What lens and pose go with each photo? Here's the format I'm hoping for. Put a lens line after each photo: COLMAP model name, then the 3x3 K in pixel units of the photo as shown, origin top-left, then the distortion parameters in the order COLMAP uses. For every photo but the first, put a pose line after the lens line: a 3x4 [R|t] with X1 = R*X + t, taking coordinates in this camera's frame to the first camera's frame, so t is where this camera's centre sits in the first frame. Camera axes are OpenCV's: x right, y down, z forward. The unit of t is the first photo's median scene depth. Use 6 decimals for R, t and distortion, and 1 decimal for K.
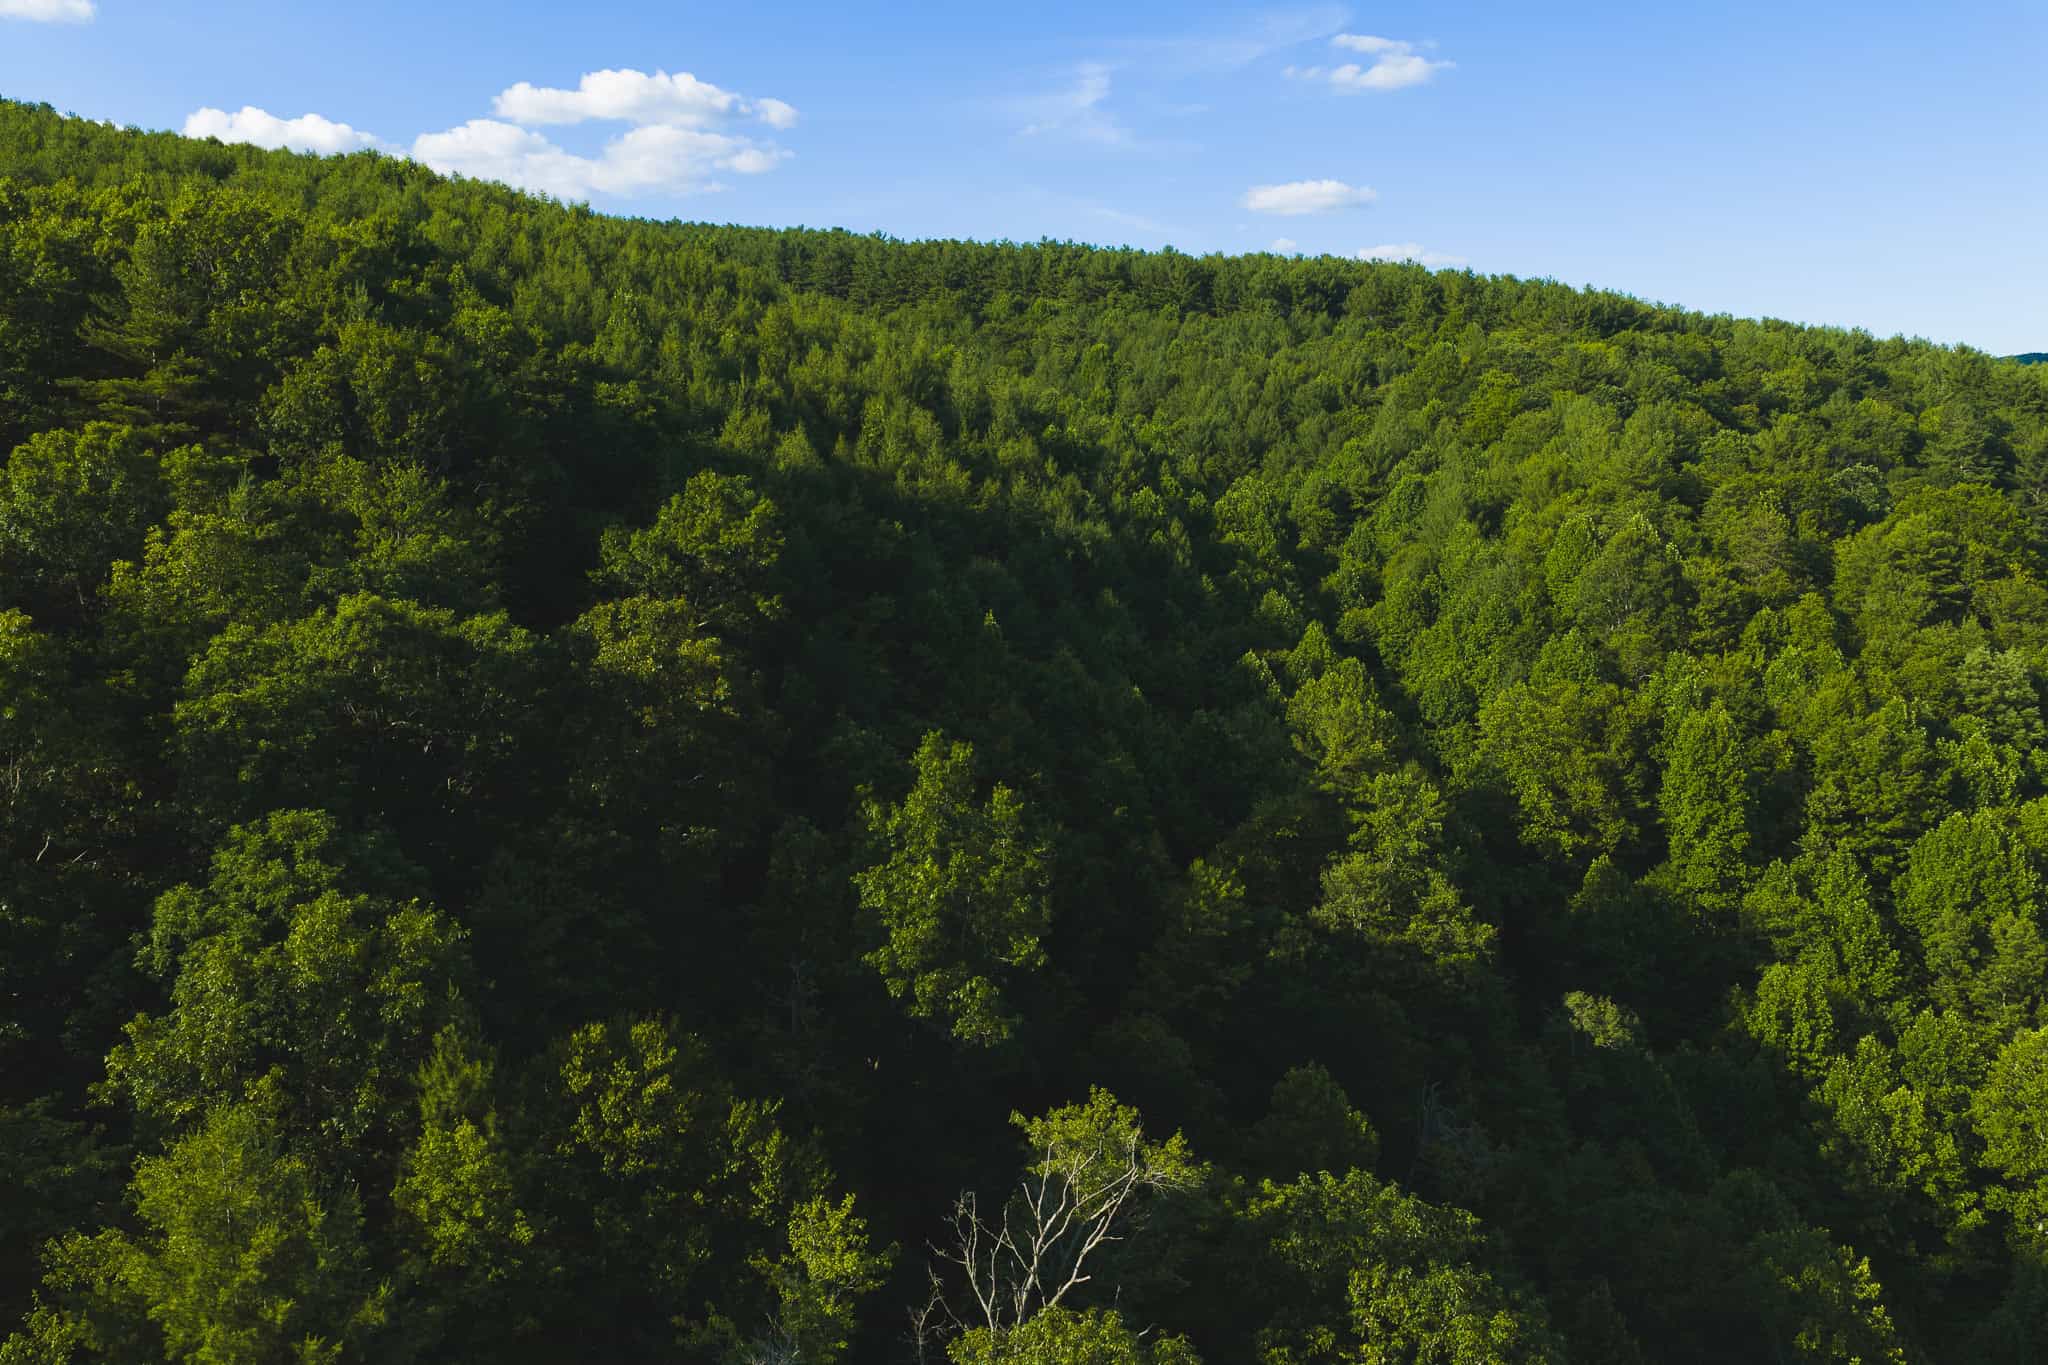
lens RADIAL K [[1678.5, 0, 1026.0], [0, 1678.5, 682.8], [0, 0, 1]] dist [-0.002266, -0.002378]
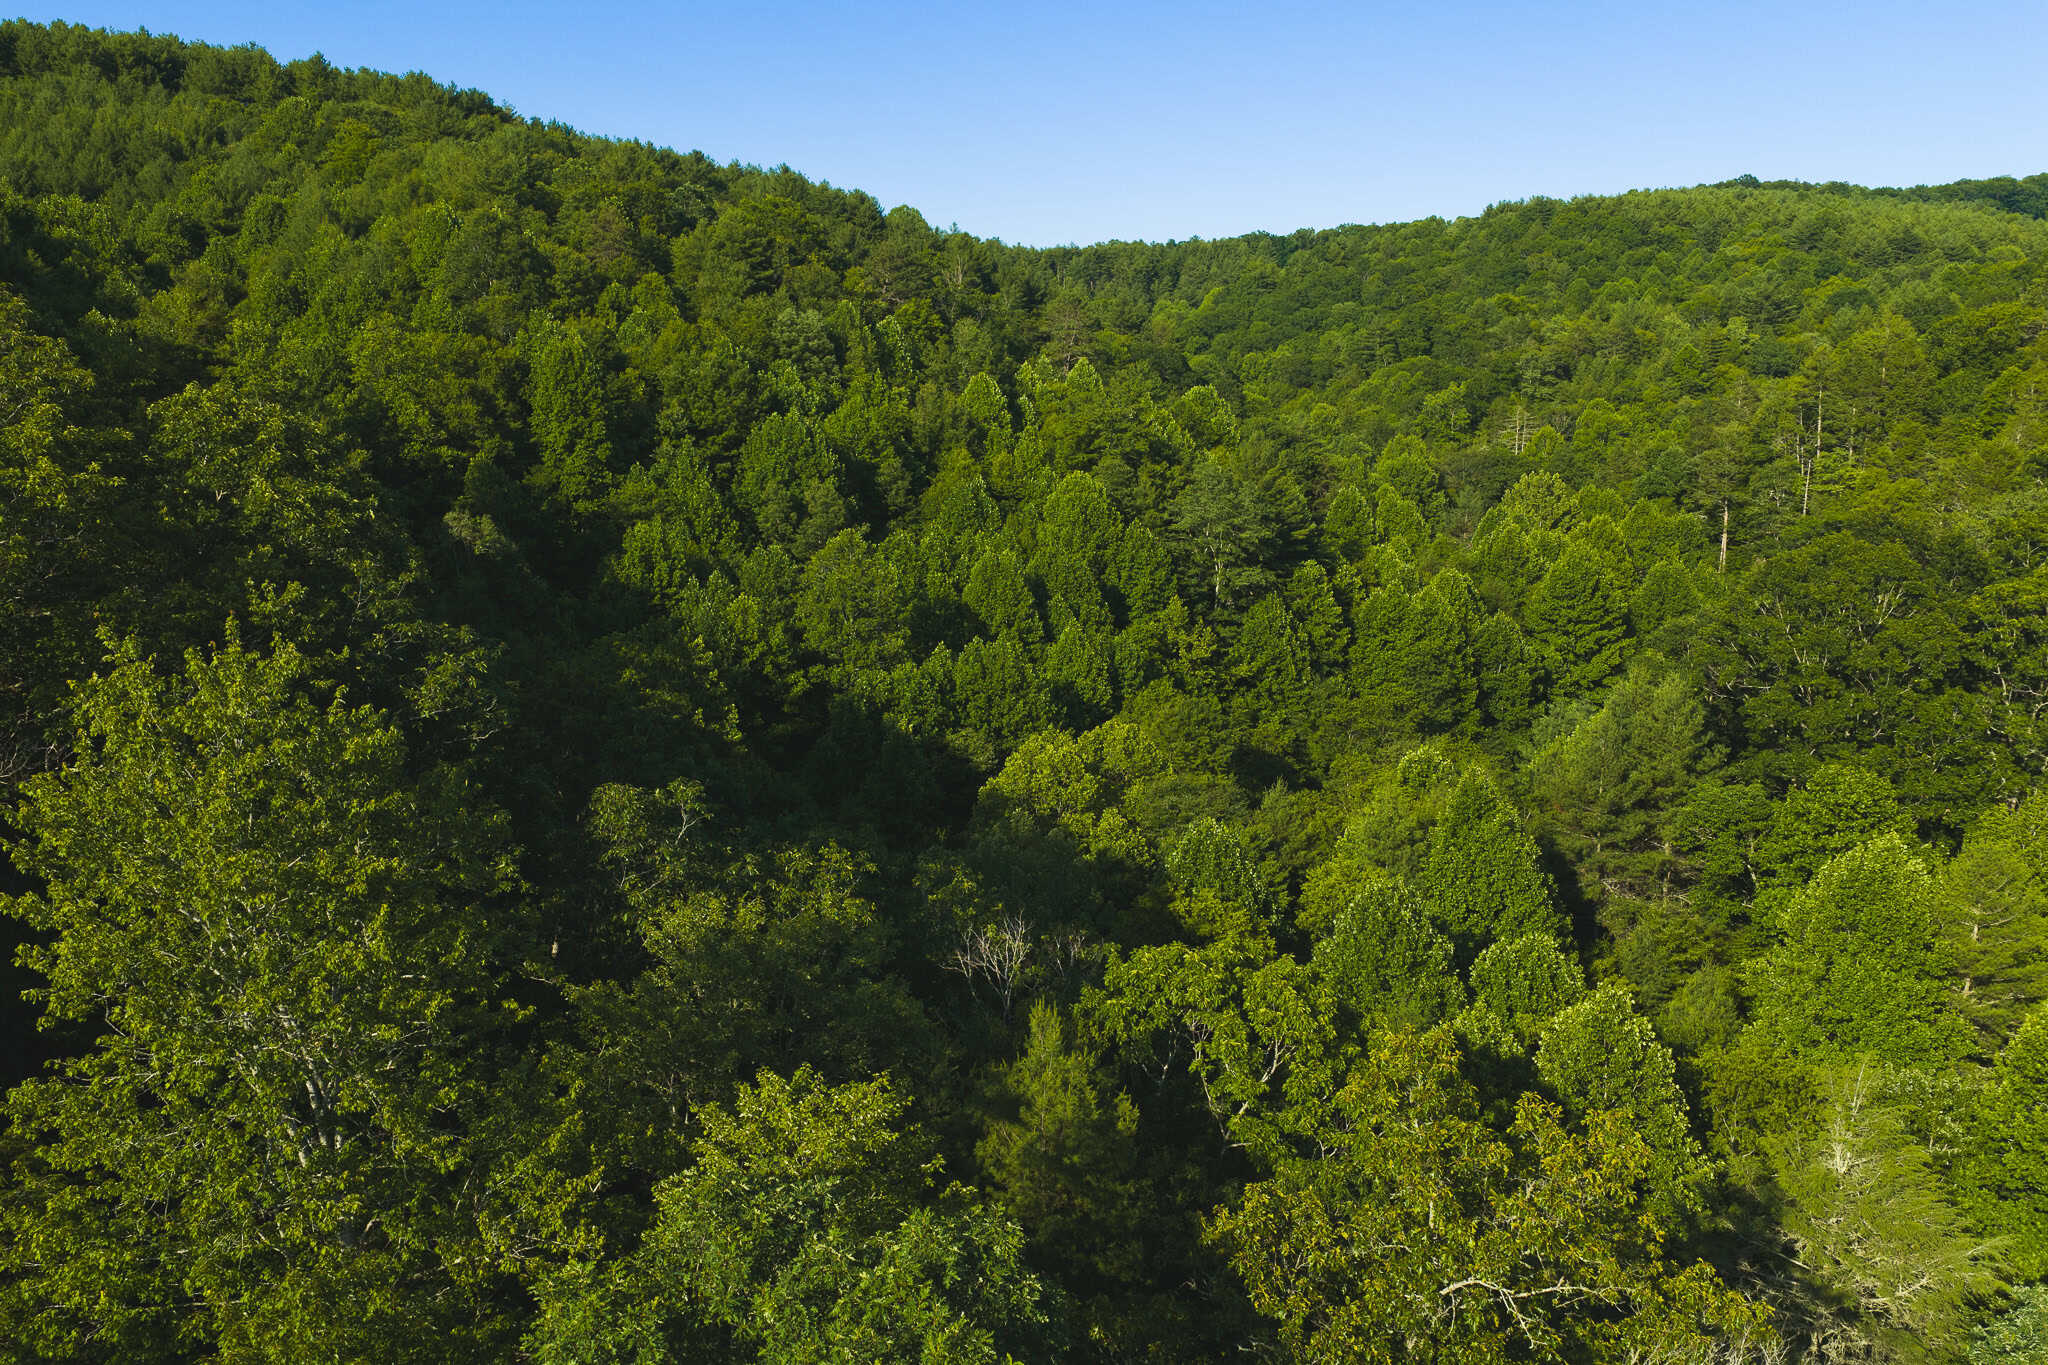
lens RADIAL K [[1678.5, 0, 1026.1], [0, 1678.5, 679.2], [0, 0, 1]] dist [-0.002266, -0.002378]
pose [[0.810183, -0.116688, 0.574446, -0.006393], [0.082486, 0.992930, 0.085359, 0.155144], [-0.580345, -0.021773, 0.814080, -0.070220]]
